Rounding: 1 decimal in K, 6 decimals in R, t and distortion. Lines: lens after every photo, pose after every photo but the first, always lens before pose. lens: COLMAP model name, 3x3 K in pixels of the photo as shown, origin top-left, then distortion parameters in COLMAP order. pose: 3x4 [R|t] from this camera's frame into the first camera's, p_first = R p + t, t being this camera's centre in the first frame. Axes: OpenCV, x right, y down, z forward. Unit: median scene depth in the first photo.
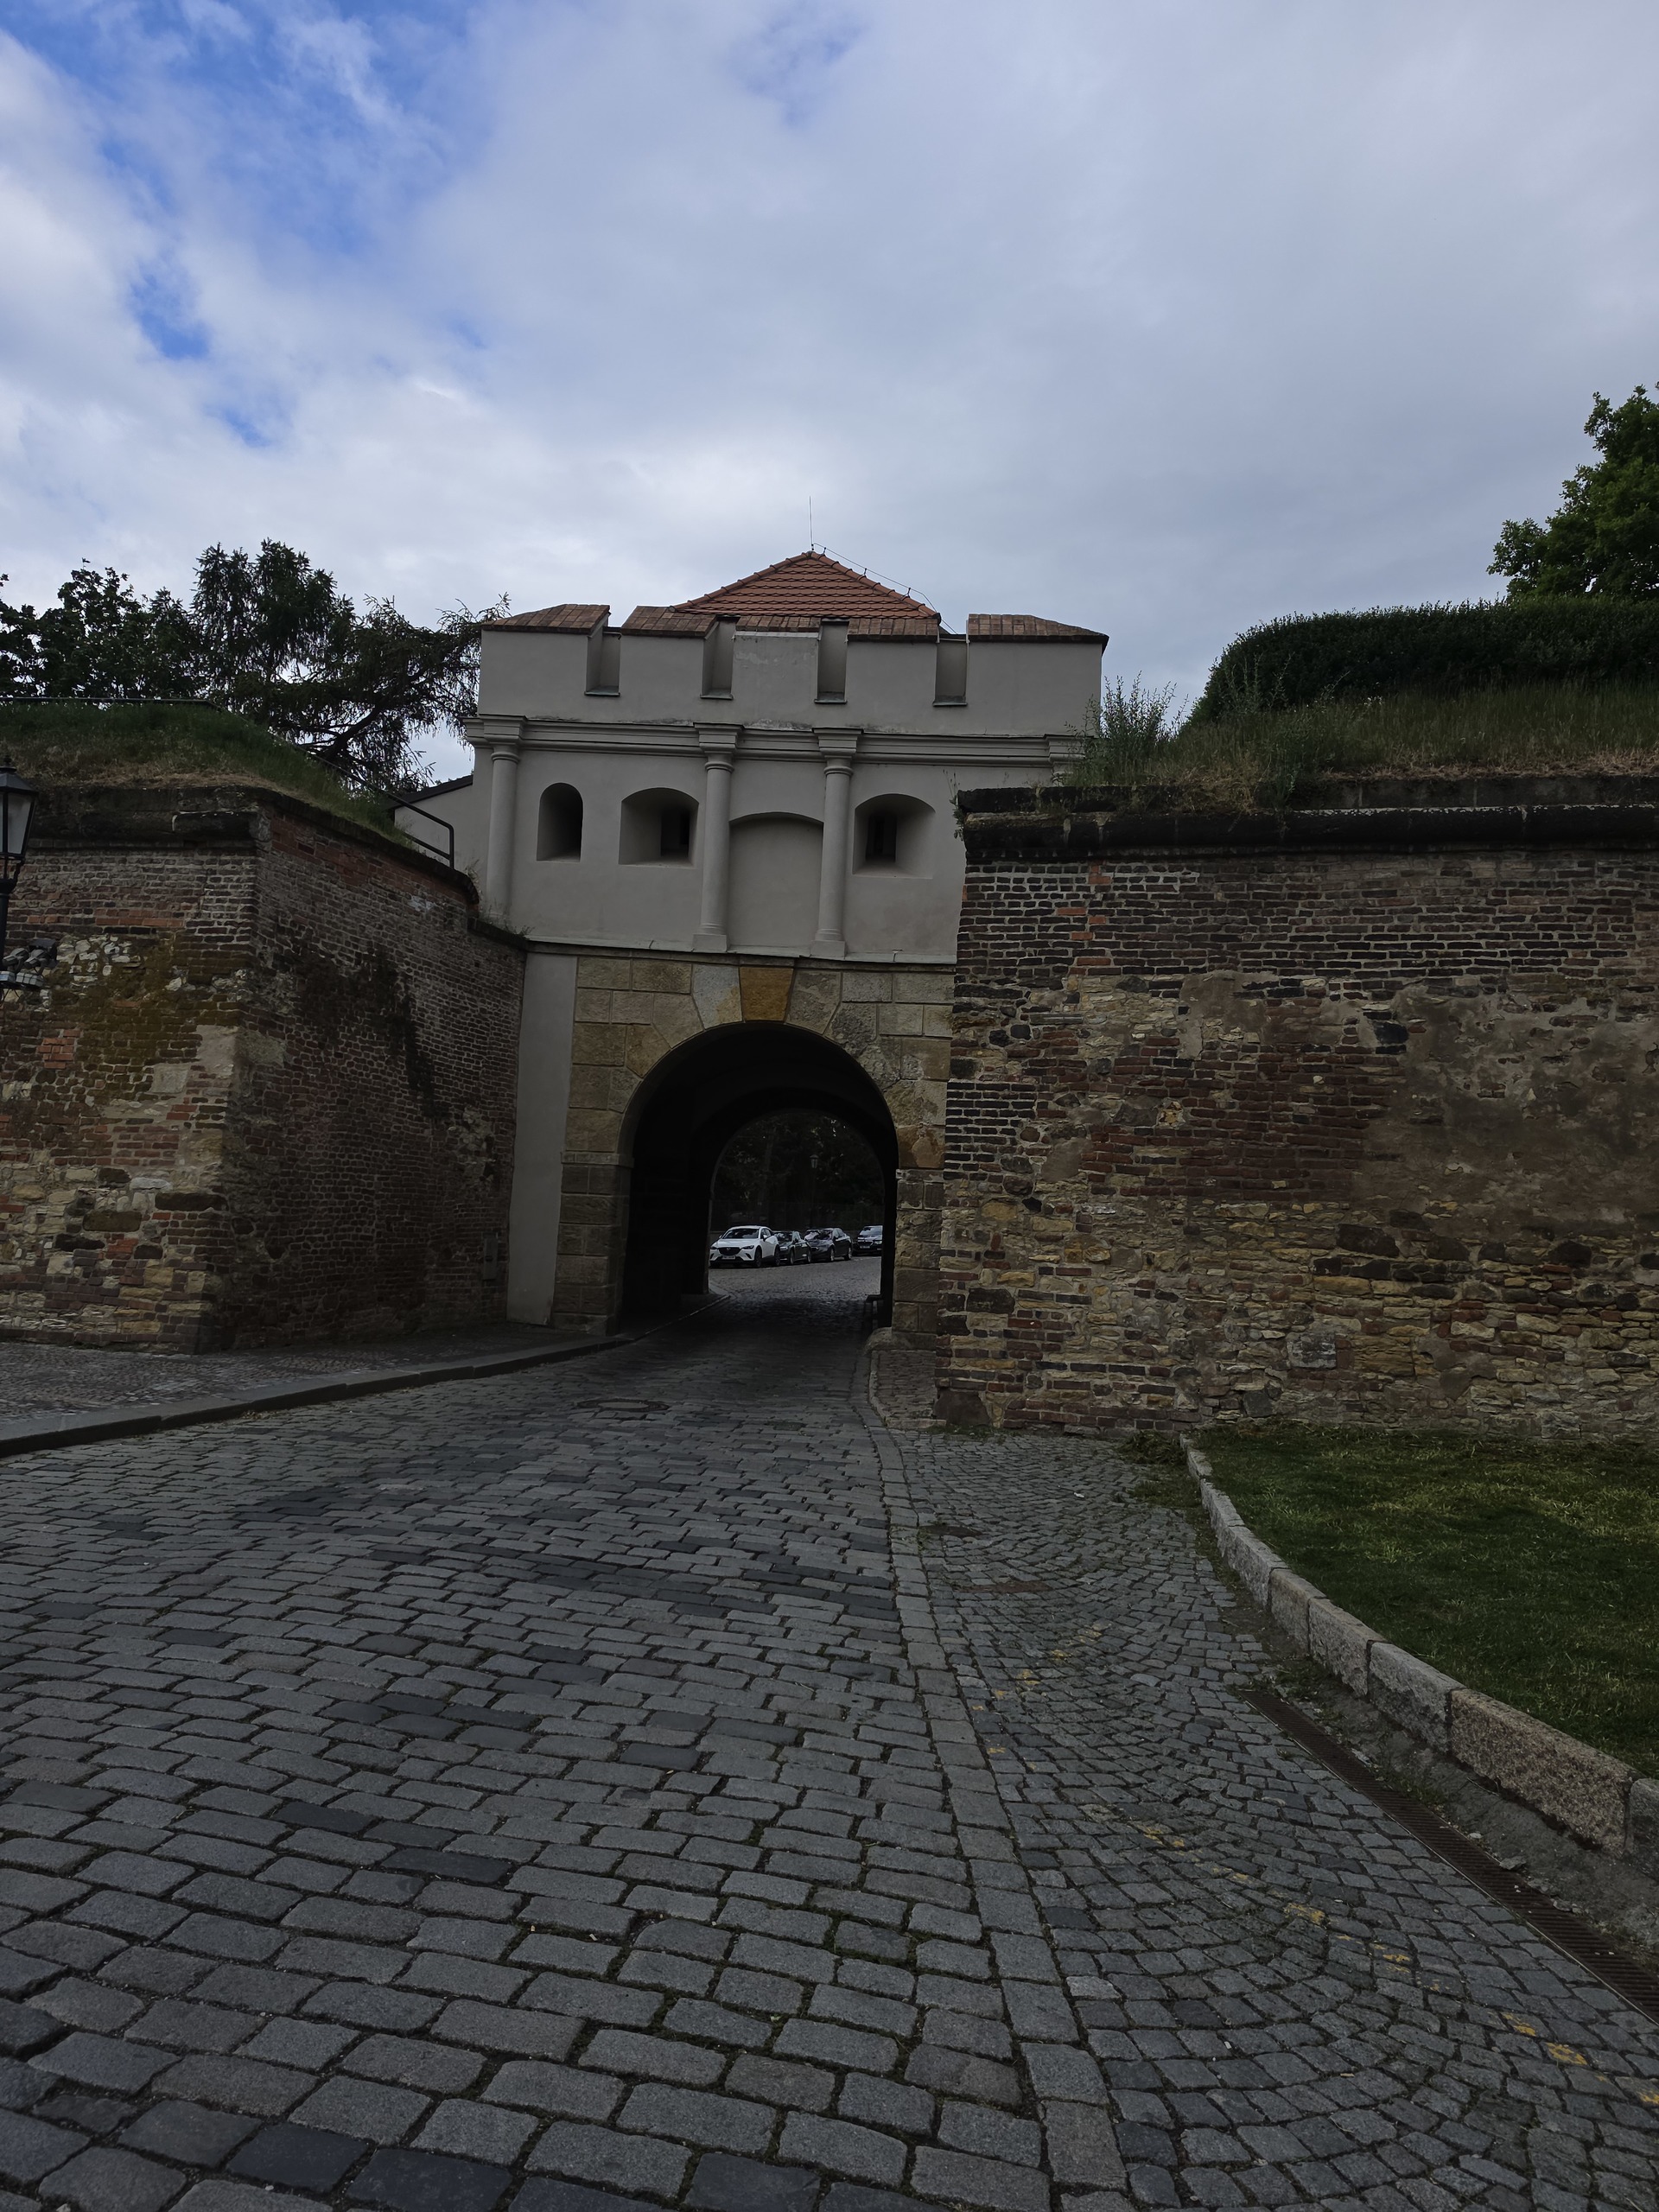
lens RADIAL K [[1564.1, 0, 829.5], [0, 1564.1, 1106.0], [0, 0, 1]] dist [0.148123, -0.229046]
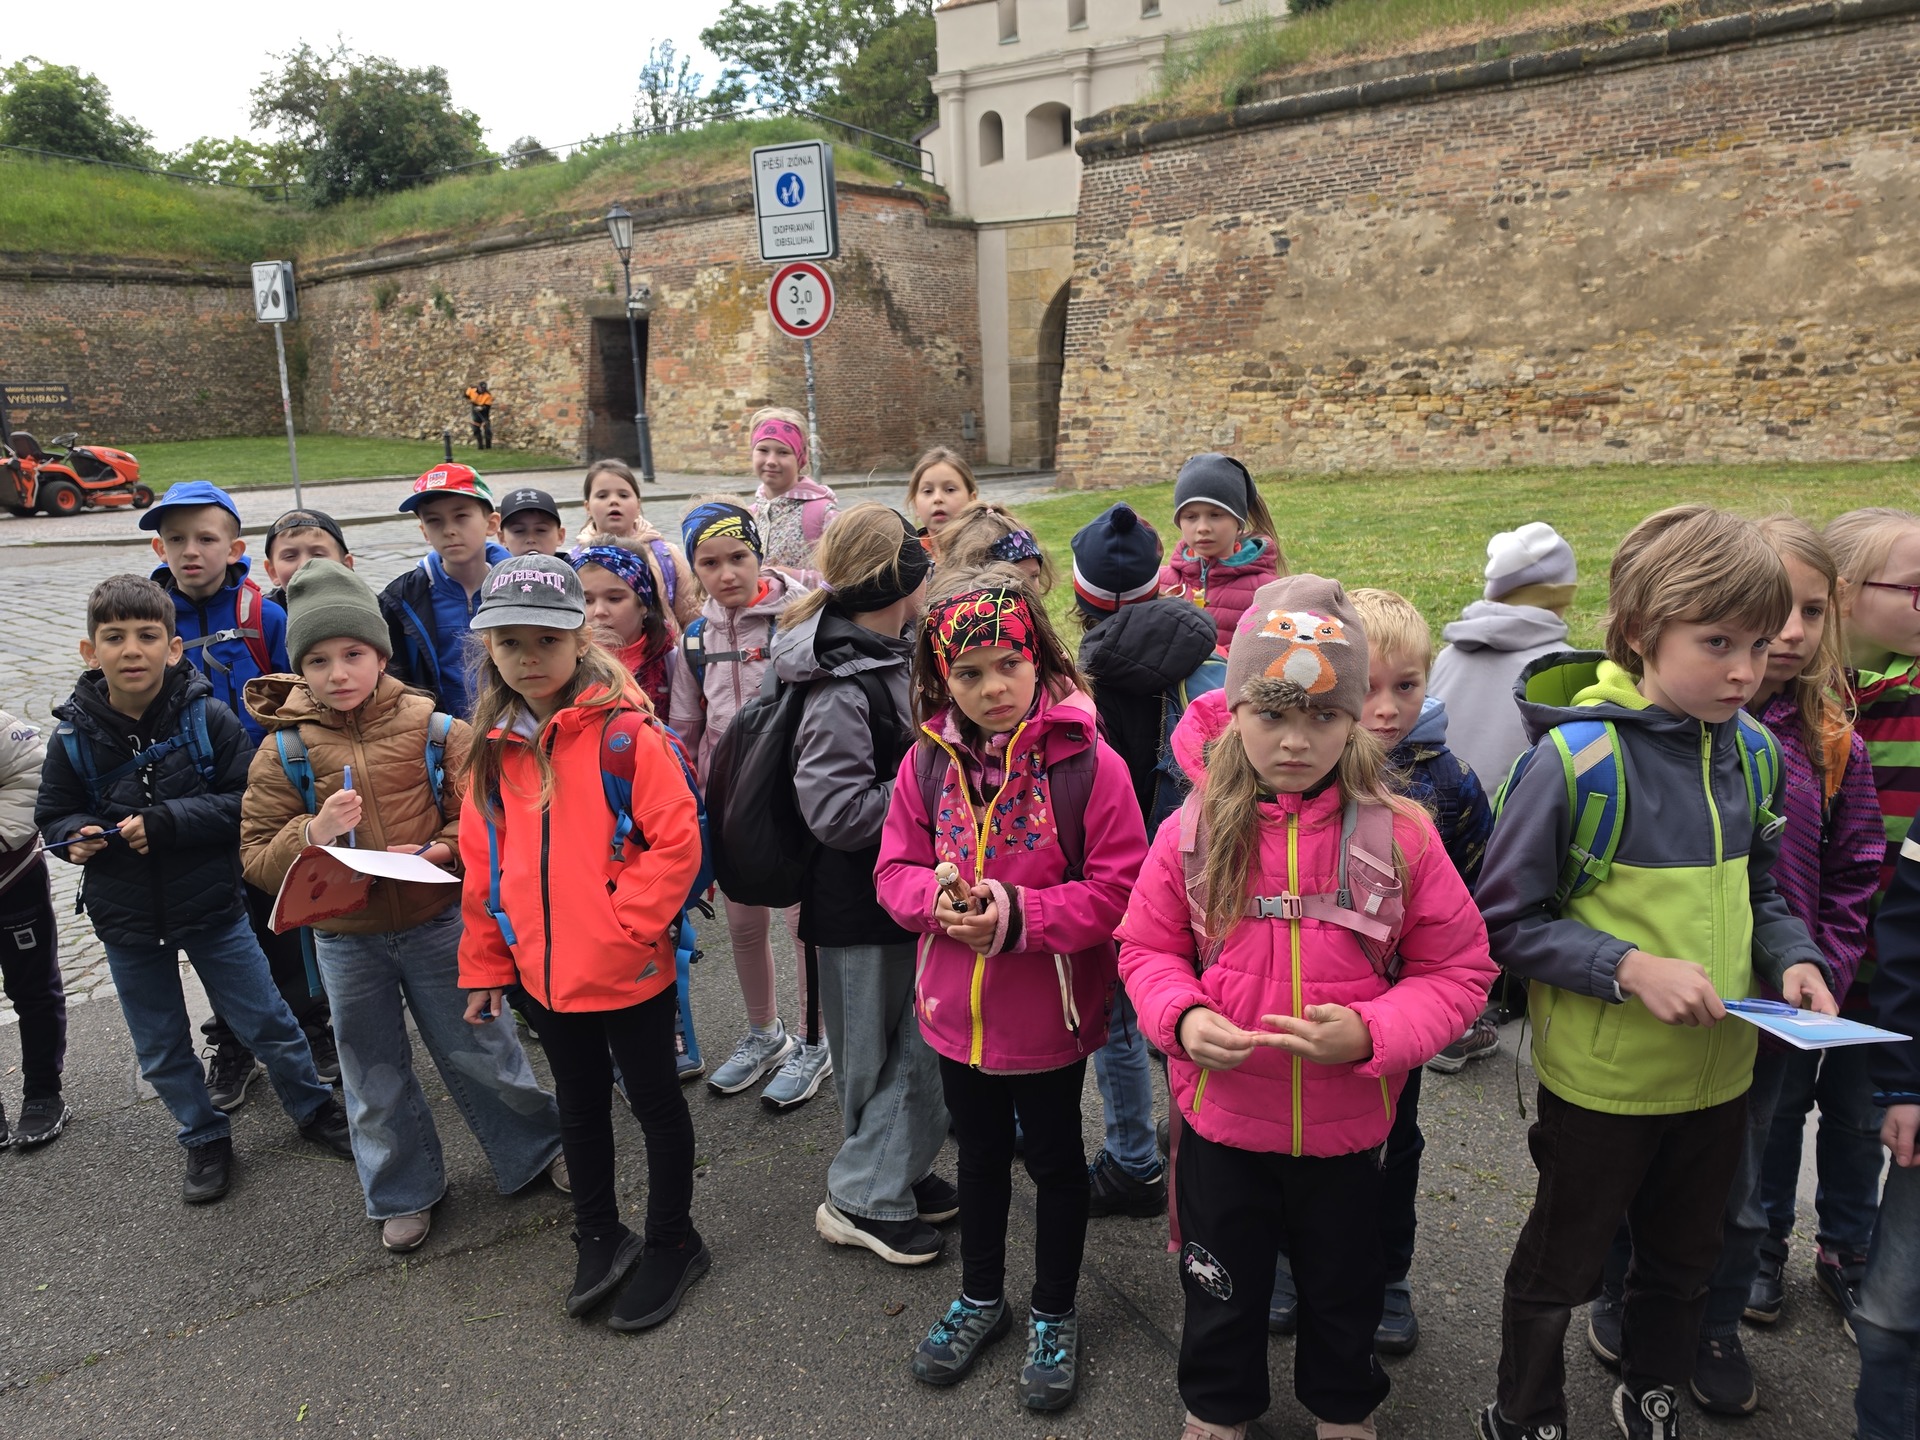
lens RADIAL K [[1357.7, 0, 960.0], [0, 1357.7, 720.0], [0, 0, 1]] dist [0.148123, -0.229046]
pose [[0.887754, 0.026112, -0.459578, 0.705618], [0.107553, 0.958989, 0.262244, 0.017782], [0.447578, -0.282237, 0.848538, -0.543413]]
